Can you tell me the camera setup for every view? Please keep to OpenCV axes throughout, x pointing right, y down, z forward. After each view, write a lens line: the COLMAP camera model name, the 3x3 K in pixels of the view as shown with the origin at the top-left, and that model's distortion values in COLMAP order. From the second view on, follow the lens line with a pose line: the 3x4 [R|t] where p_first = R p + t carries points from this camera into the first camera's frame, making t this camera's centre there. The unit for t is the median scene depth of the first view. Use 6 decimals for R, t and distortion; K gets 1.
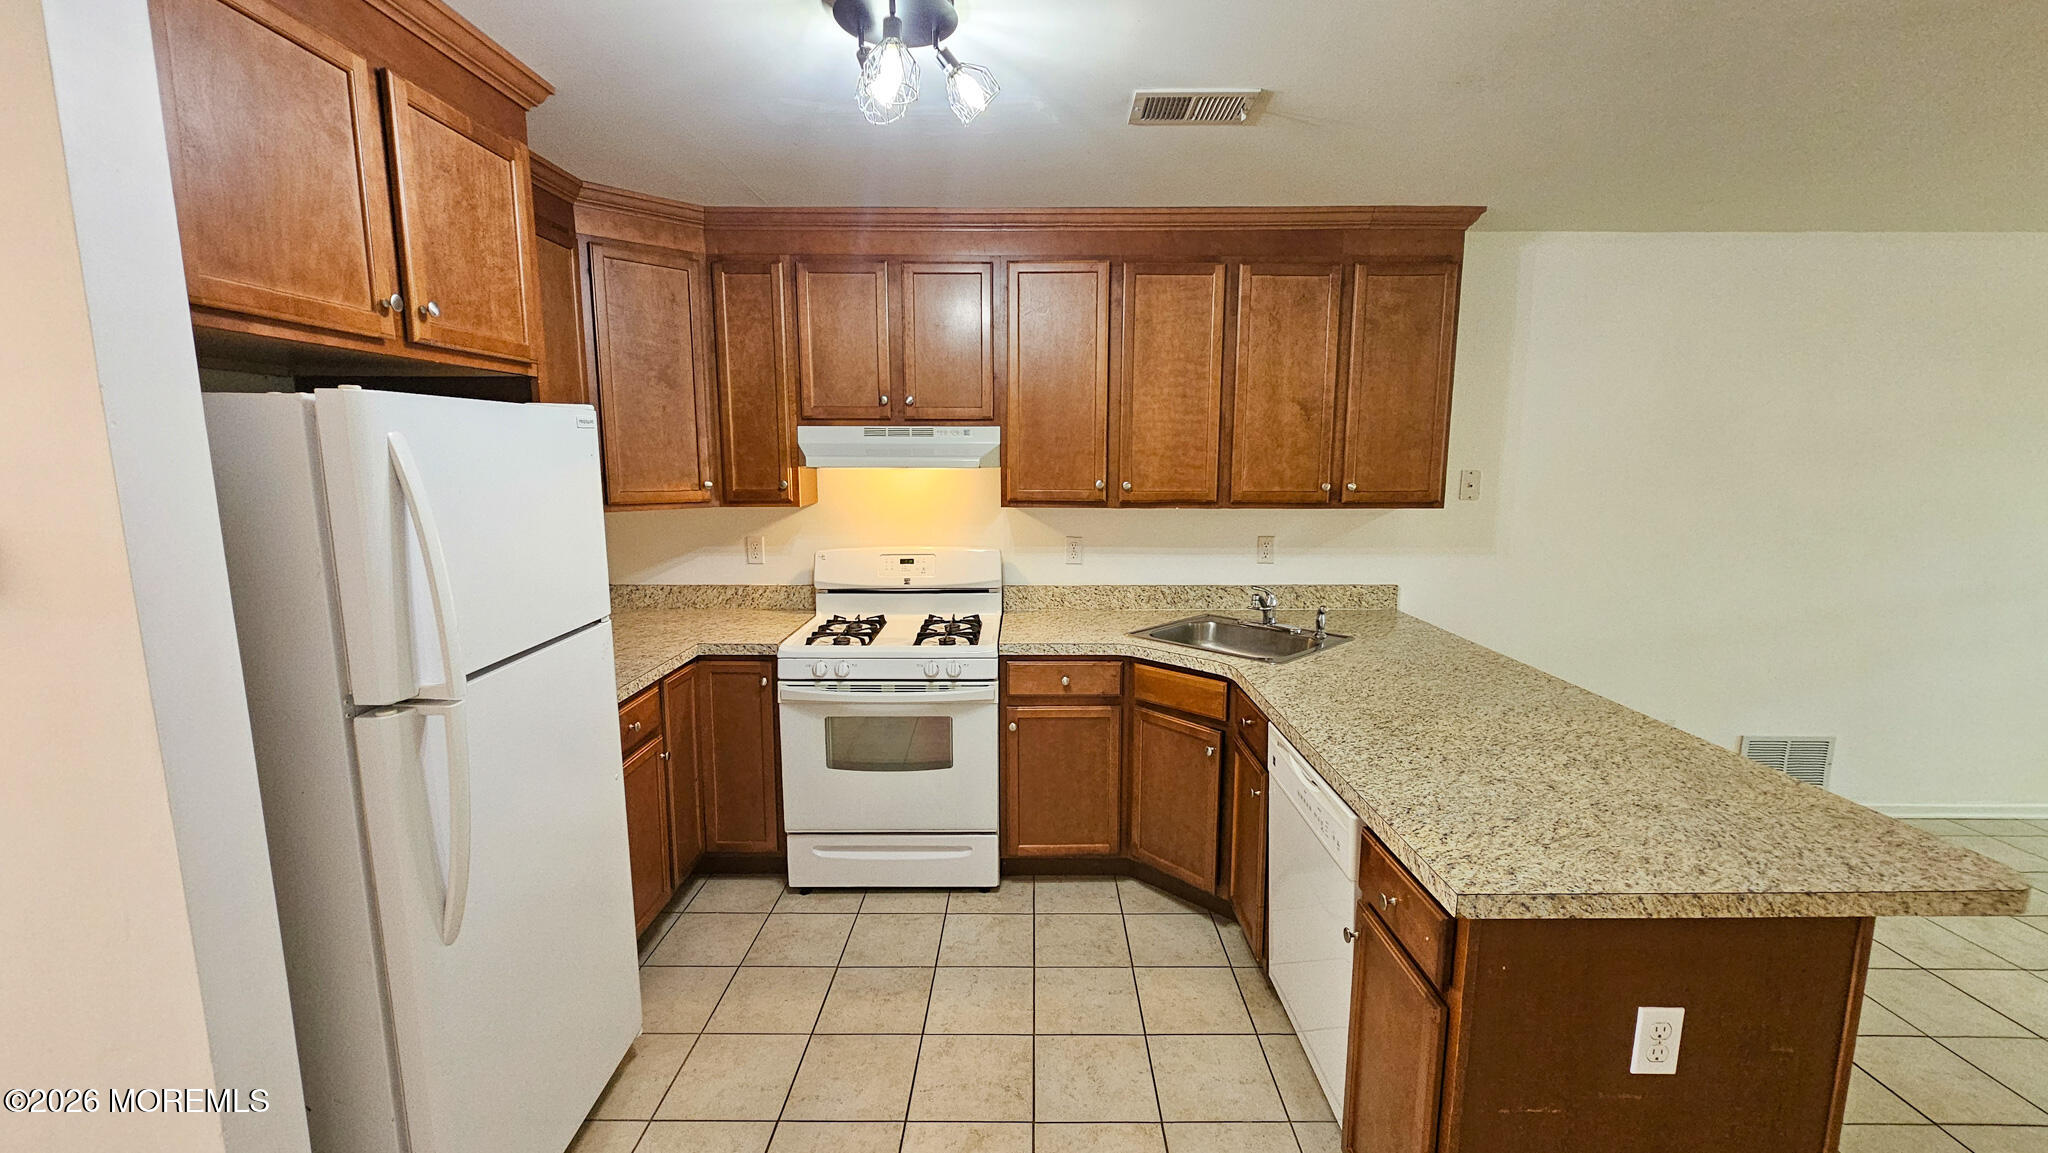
lens RADIAL K [[844.1, 0, 1037.4], [0, 844.1, 577.0], [0, 0, 1]] dist [-0.000138, 0.000206]
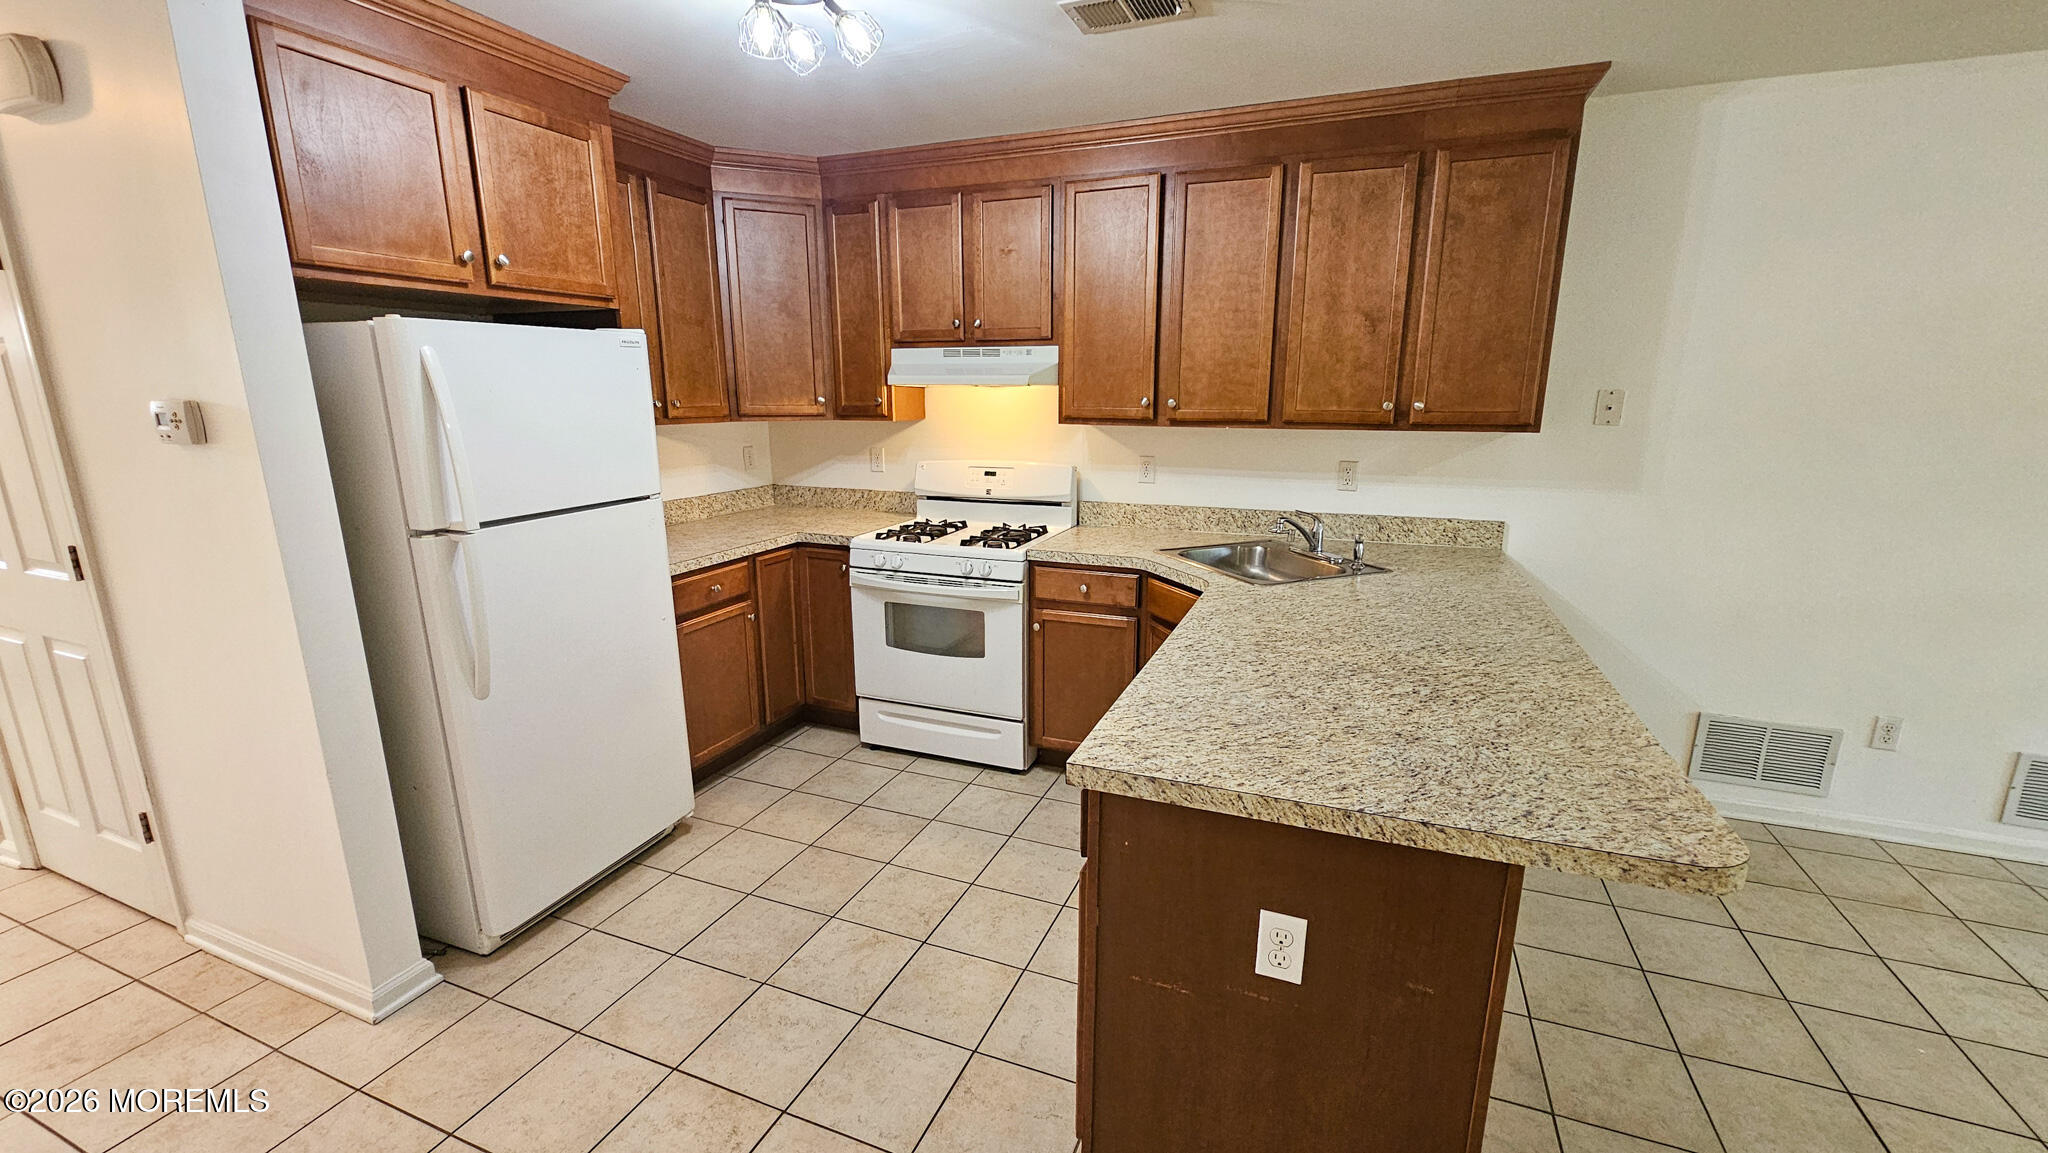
lens RADIAL K [[842.8, 0, 1032.7], [0, 842.8, 577.3], [0, 0, 1]] dist [-0.000335, -0.000019]
pose [[0.927347, 0.081374, -0.365247, 0.344193], [-0.053300, 0.994841, 0.086317, 0.020265], [0.370387, -0.060578, 0.926900, -0.000558]]
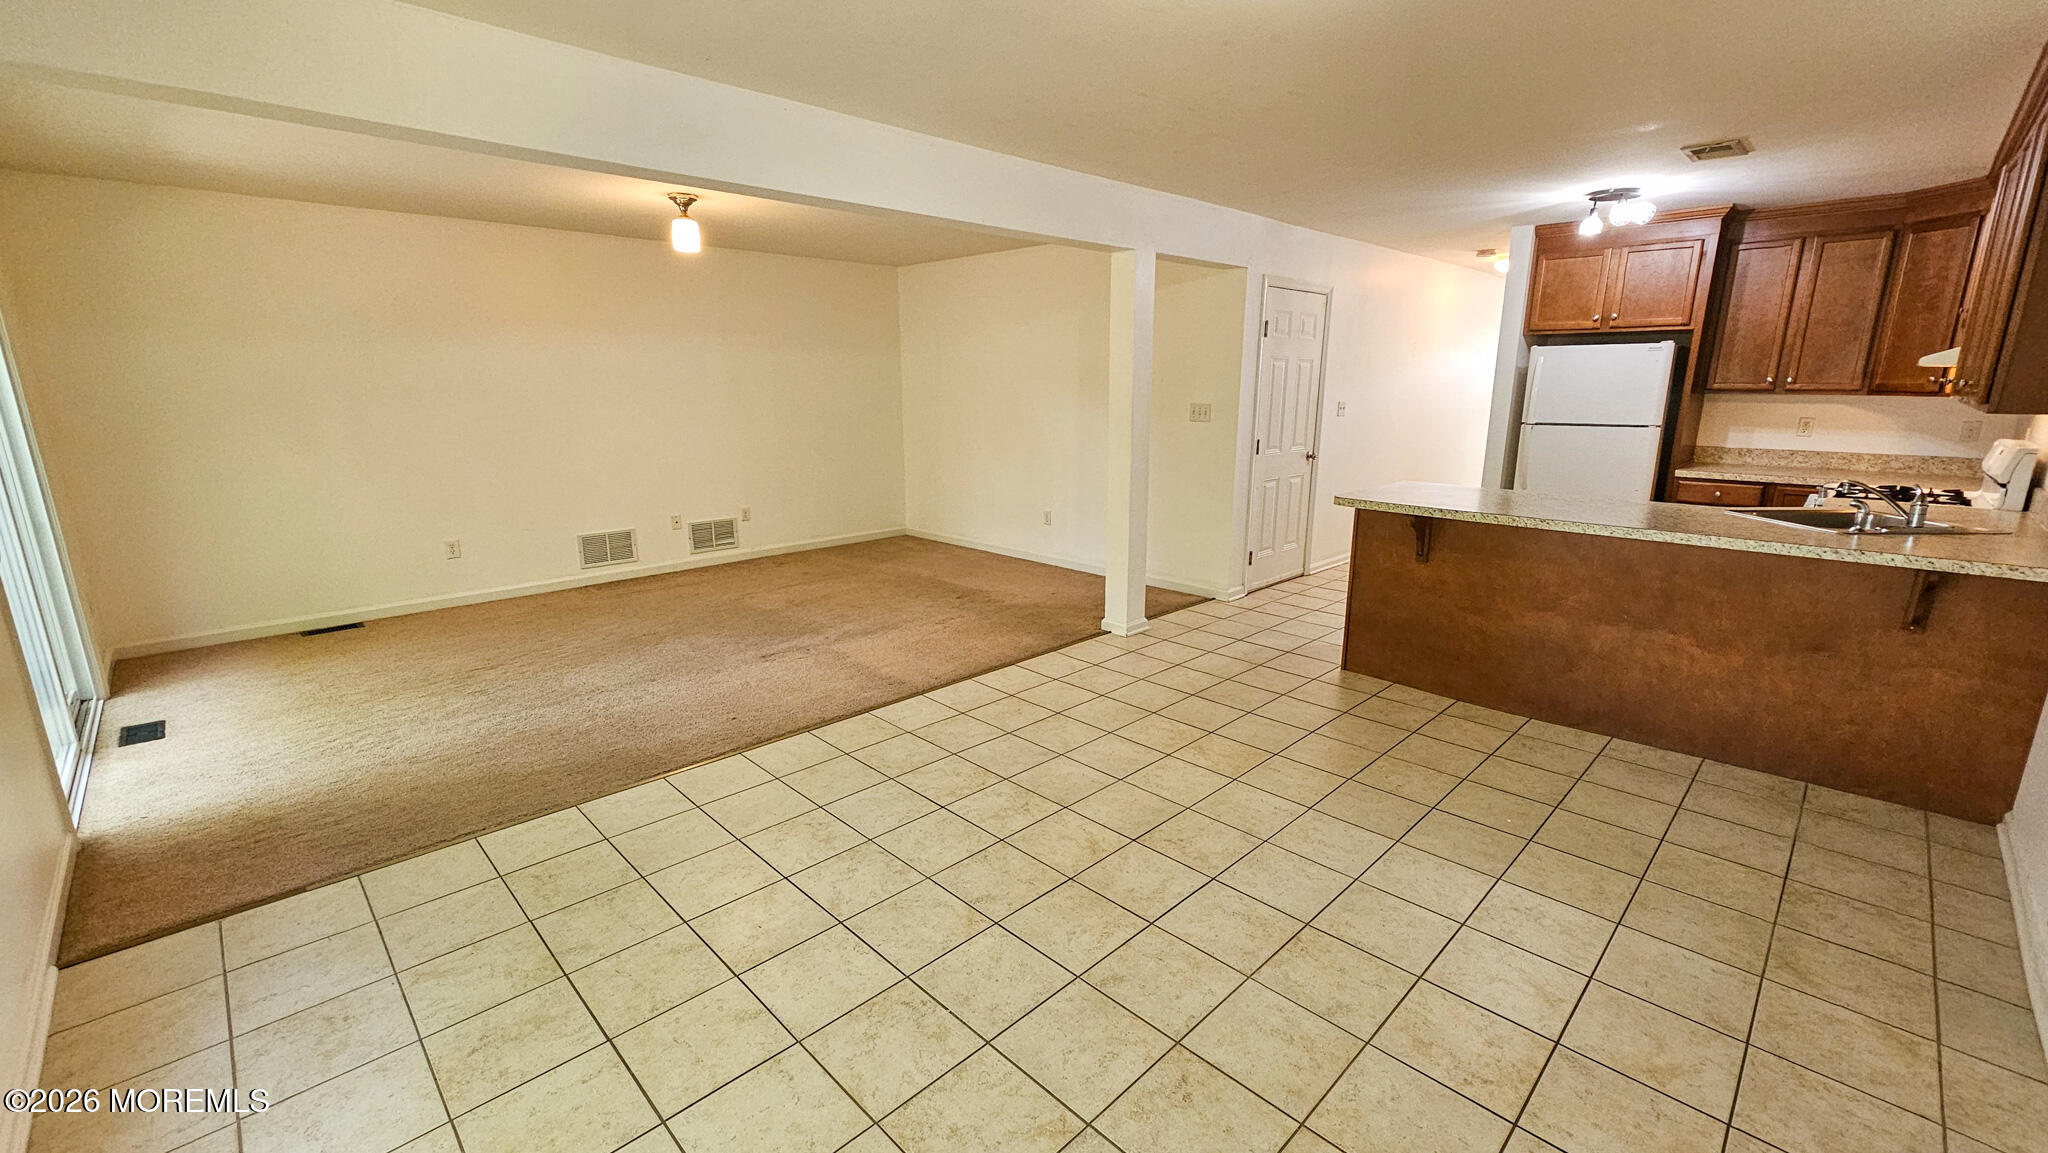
lens RADIAL K [[837.1, 0, 1027.6], [0, 837.1, 583.7], [0, 0, 1]] dist [0.000551, -0.000171]
pose [[-0.709743, 0.166870, -0.684412, 1.744591], [-0.103080, 0.936483, 0.335224, -0.105962], [0.696879, 0.308472, -0.647461, 0.975193]]
